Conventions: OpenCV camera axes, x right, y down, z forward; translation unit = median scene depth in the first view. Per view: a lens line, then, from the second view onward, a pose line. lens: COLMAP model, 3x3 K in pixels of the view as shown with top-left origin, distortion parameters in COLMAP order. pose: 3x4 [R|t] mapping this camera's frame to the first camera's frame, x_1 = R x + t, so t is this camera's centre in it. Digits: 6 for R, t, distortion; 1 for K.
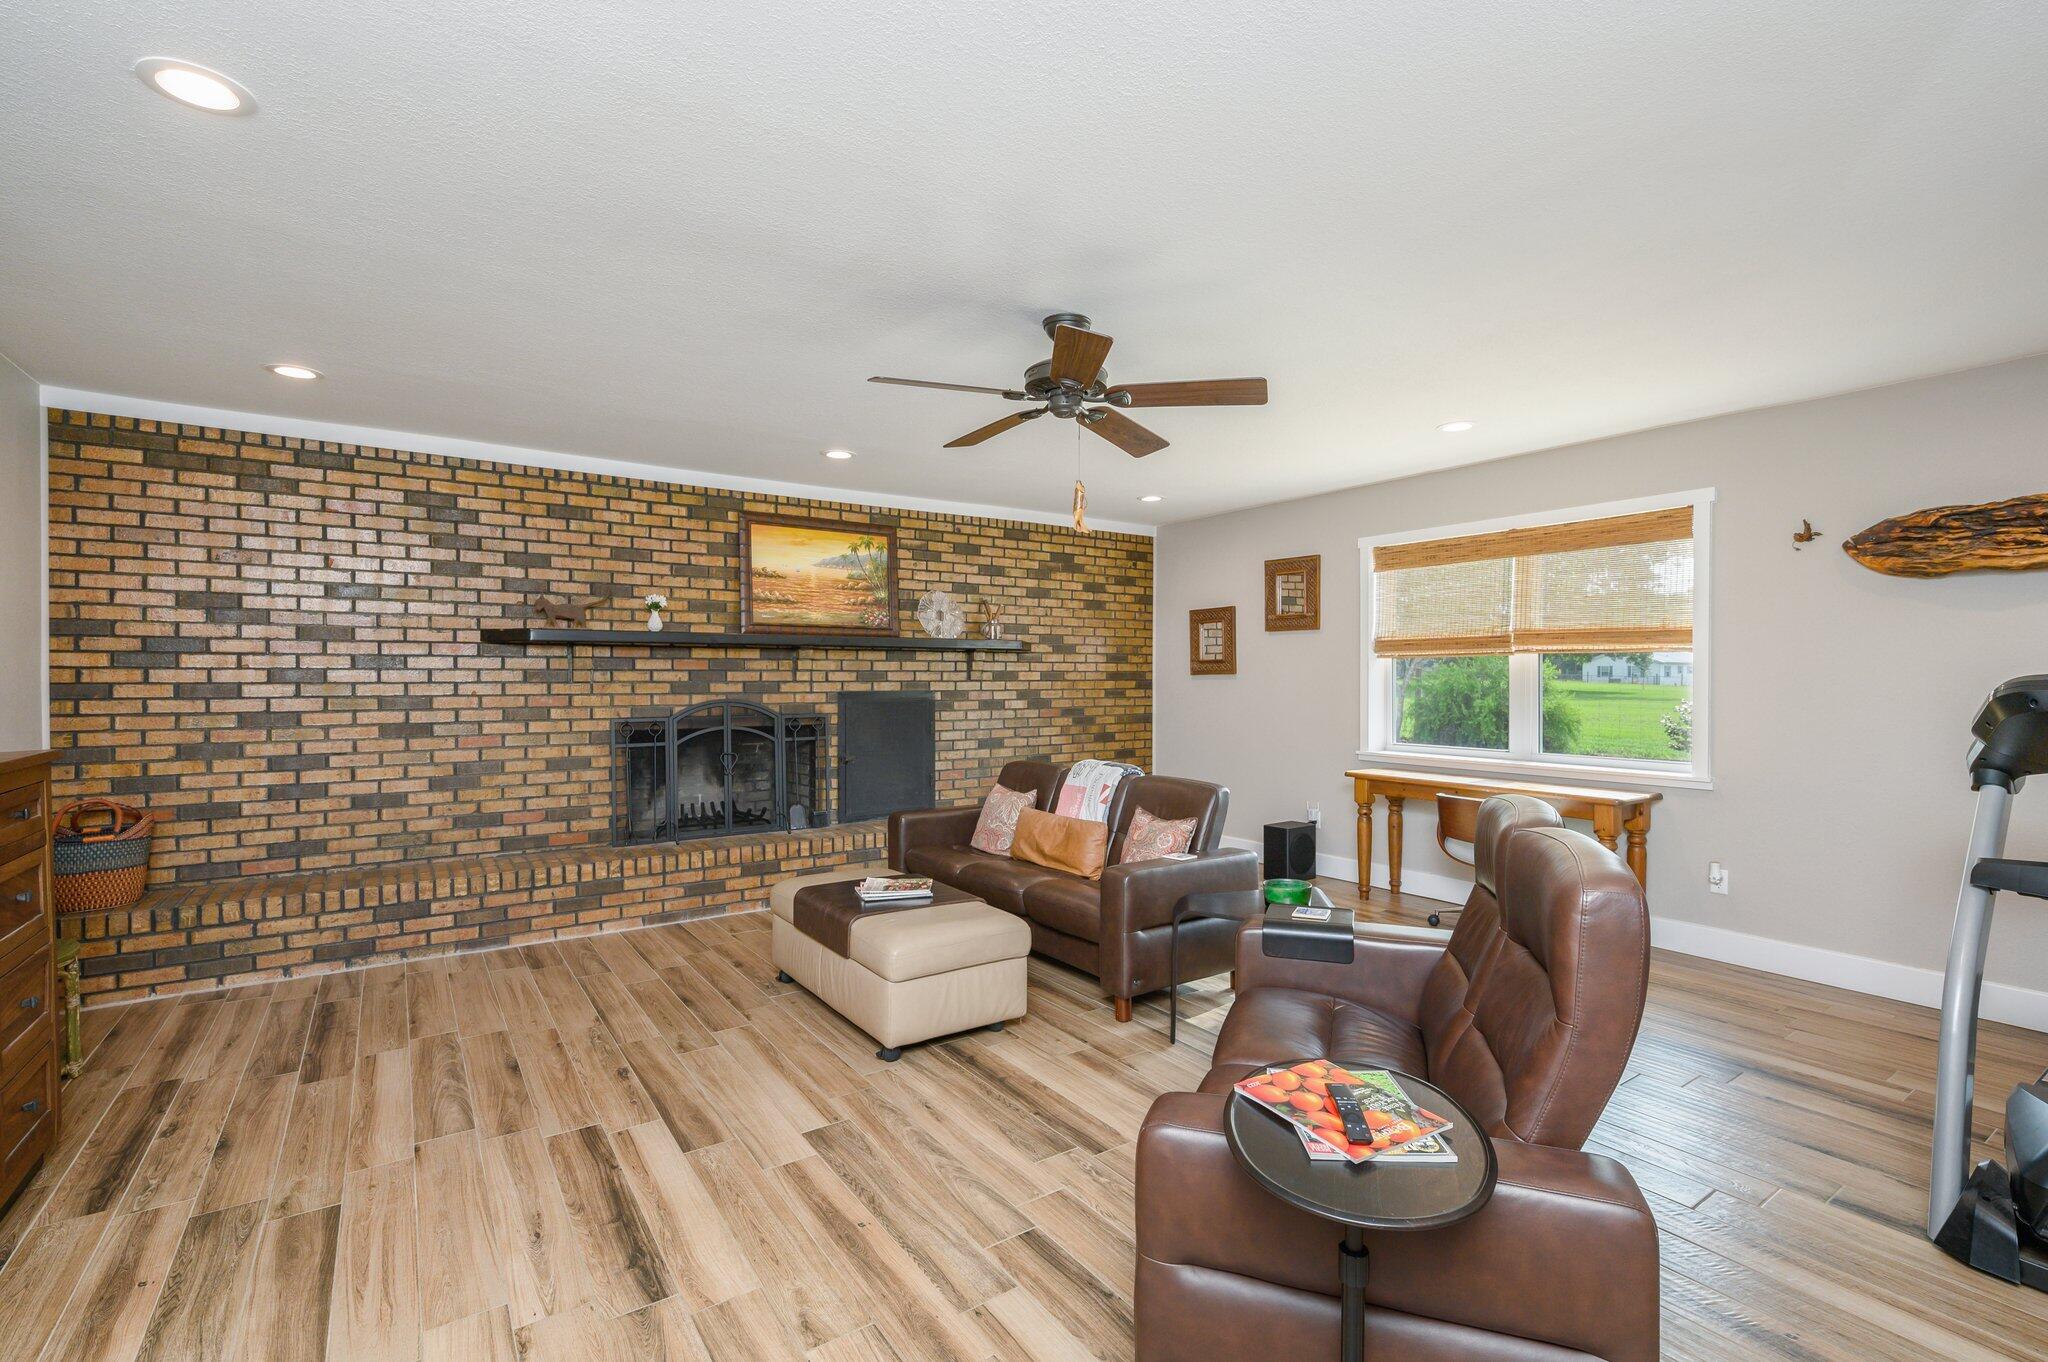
lens RADIAL K [[927.0, 0, 1057.3], [0, 927.0, 682.9], [0, 0, 1]] dist [-0.001548, -0.000194]
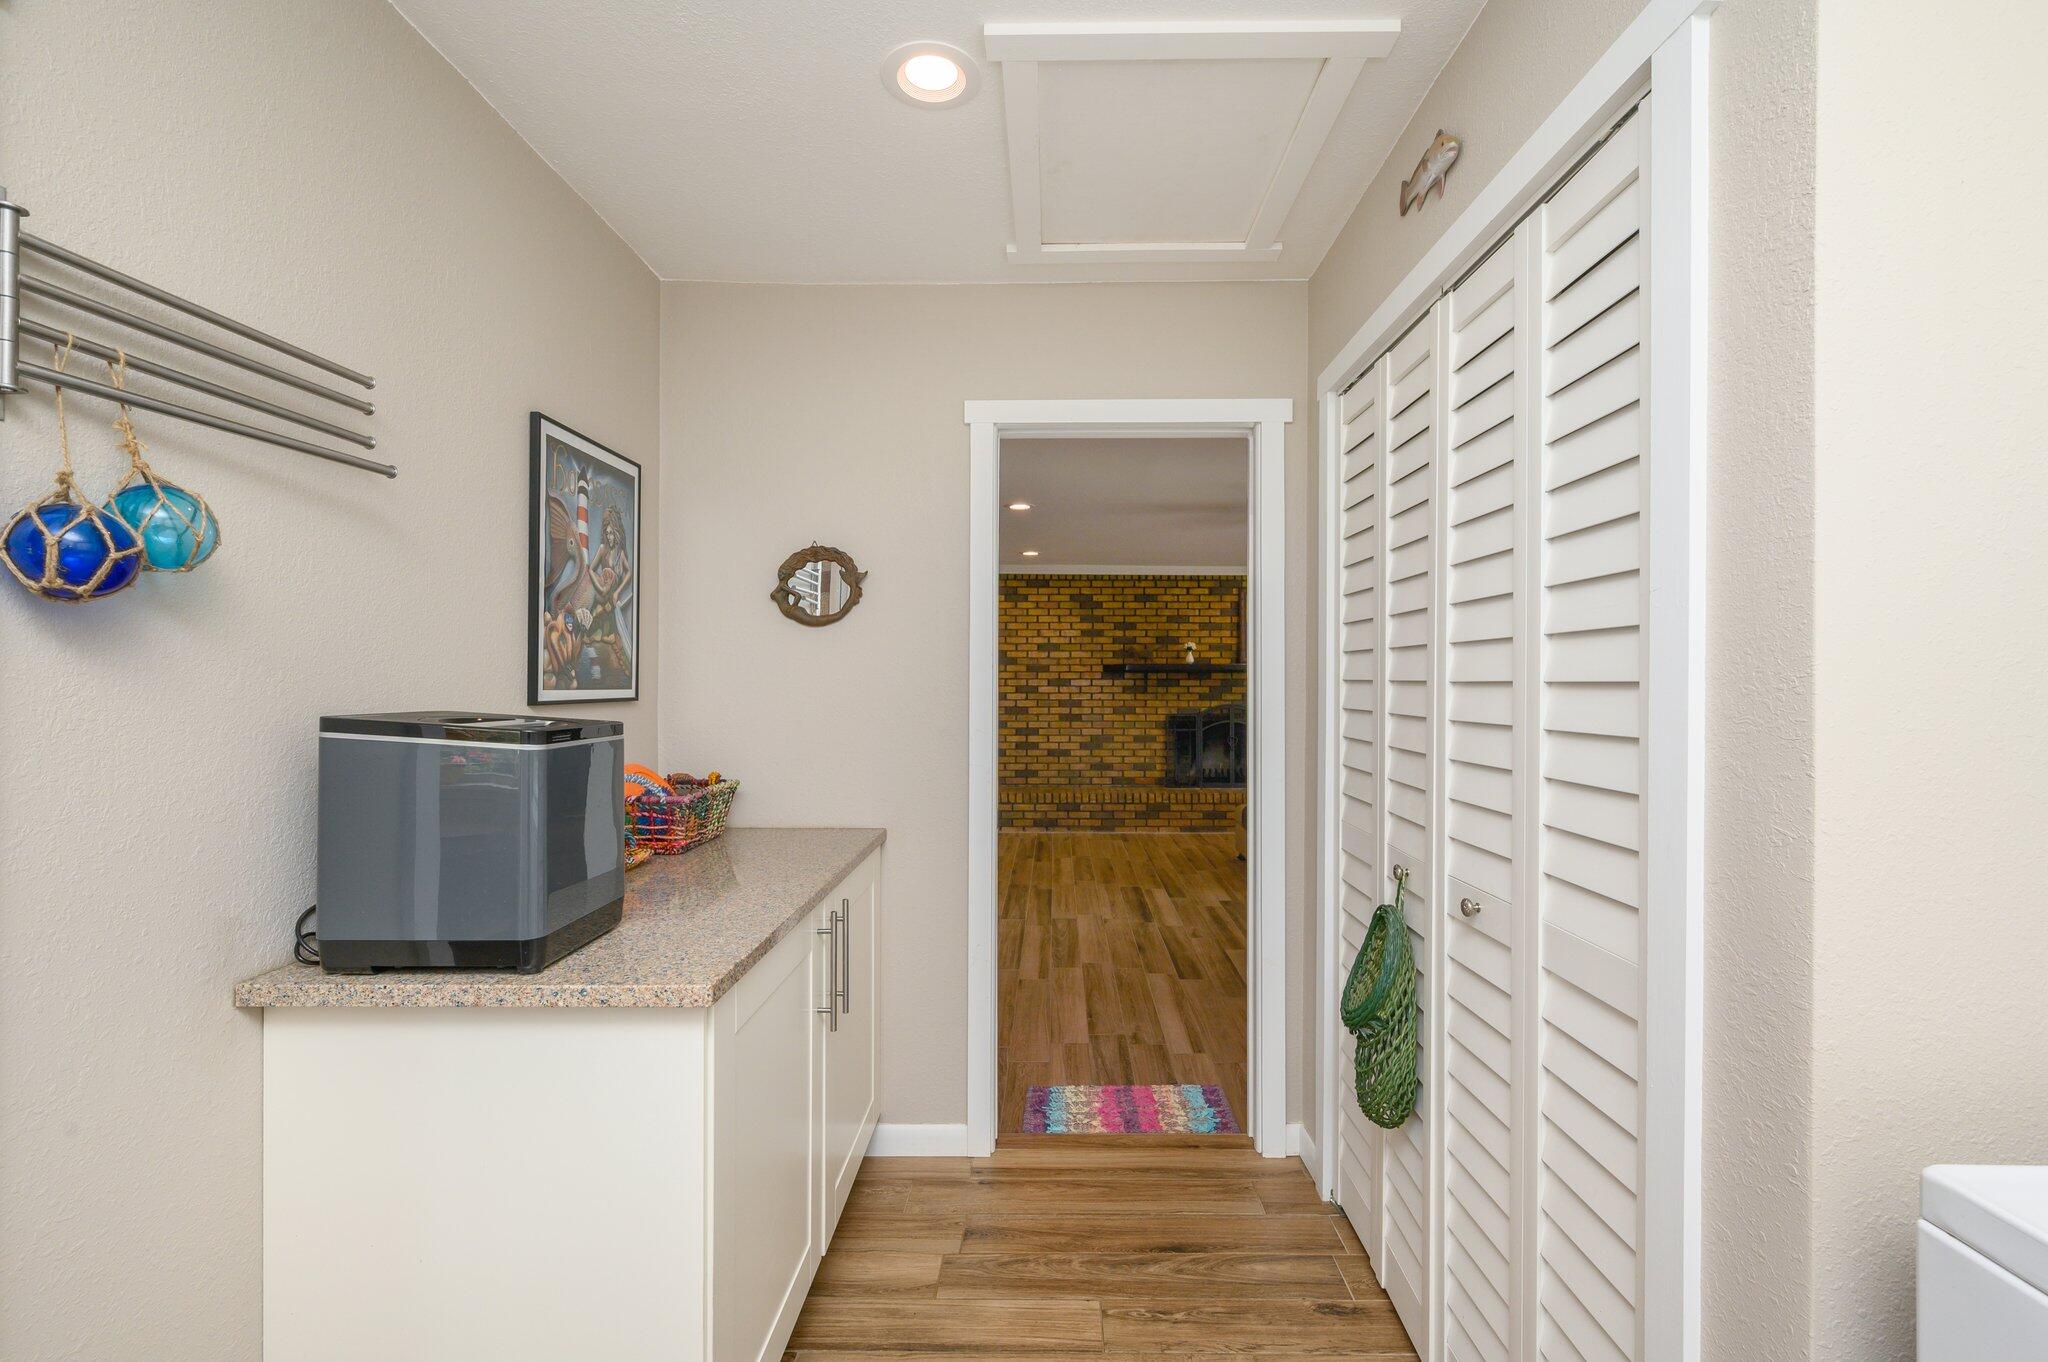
lens RADIAL K [[863.8, 0, 1032.4], [0, 863.8, 681.2], [0, 0, 1]] dist [0.000778, -0.001028]
pose [[0.795647, -0.000424, -0.605761, 0.324228], [-0.004818, 0.999964, -0.007028, -0.011296], [0.605742, 0.008511, 0.795616, -0.479409]]
